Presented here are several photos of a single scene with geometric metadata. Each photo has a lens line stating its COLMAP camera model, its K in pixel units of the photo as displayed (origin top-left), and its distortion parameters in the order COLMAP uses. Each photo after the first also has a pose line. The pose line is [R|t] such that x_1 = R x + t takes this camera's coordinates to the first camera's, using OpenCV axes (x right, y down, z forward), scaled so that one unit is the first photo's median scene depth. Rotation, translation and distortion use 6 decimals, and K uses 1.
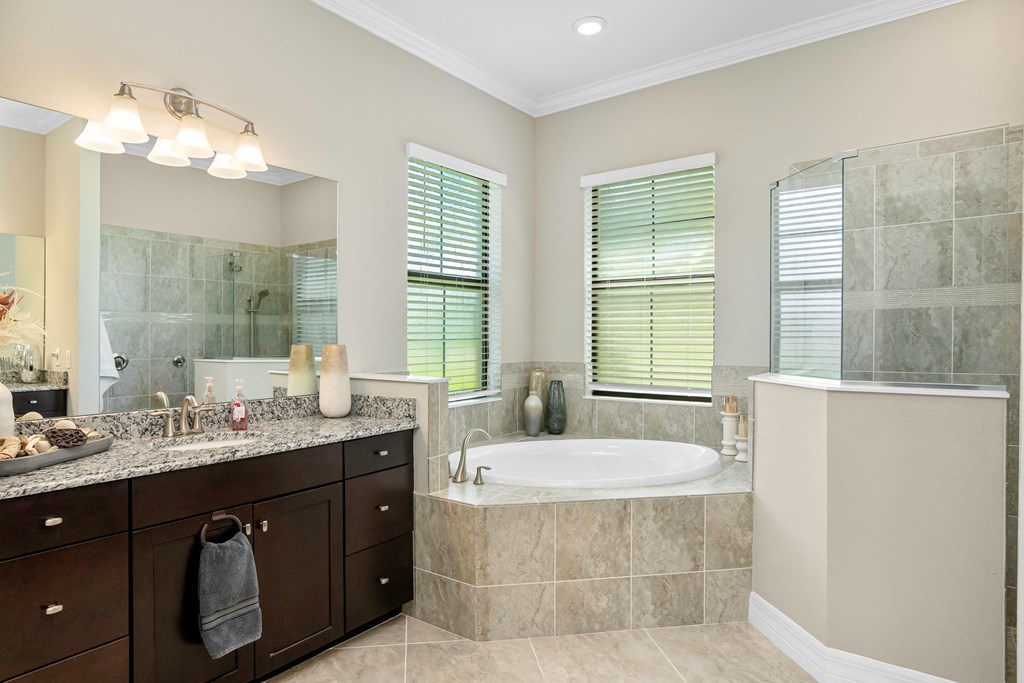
lens RADIAL K [[579.2, 0, 500.5], [0, 579.2, 344.6], [0, 0, 1]] dist [-0.026695, 0.000013]
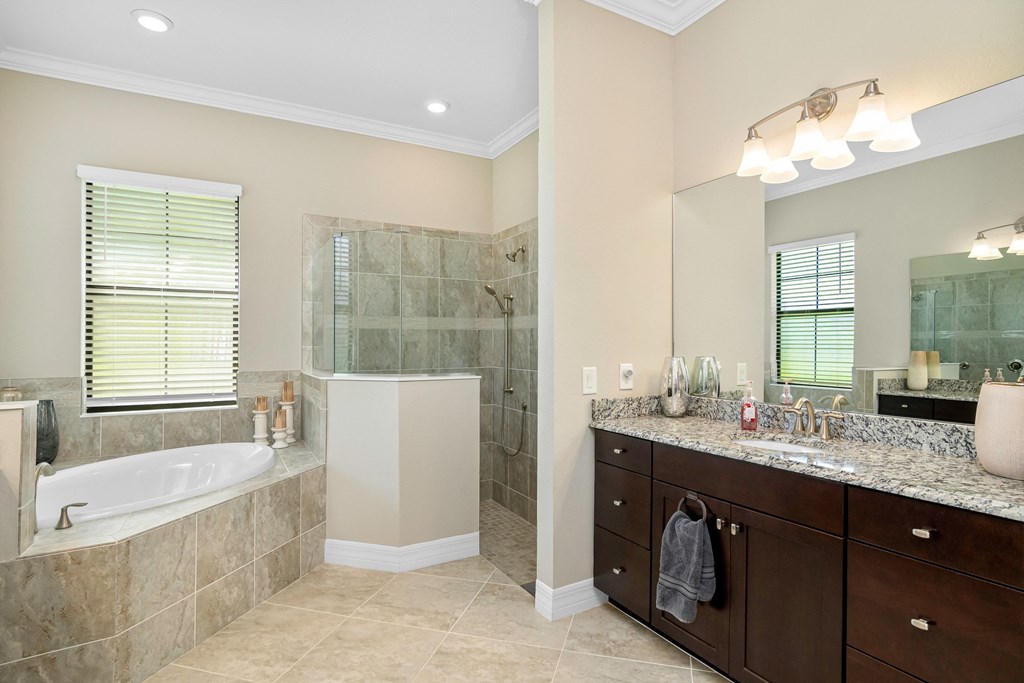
lens RADIAL K [[520.5, 0, 509.9], [0, 520.5, 354.0], [0, 0, 1]] dist [-0.001425, 0.018186]
pose [[0.400175, -0.015938, 0.916300, -0.494004], [0.010017, 0.999865, 0.013016, -0.010864], [-0.916384, 0.003970, 0.400281, 0.123558]]
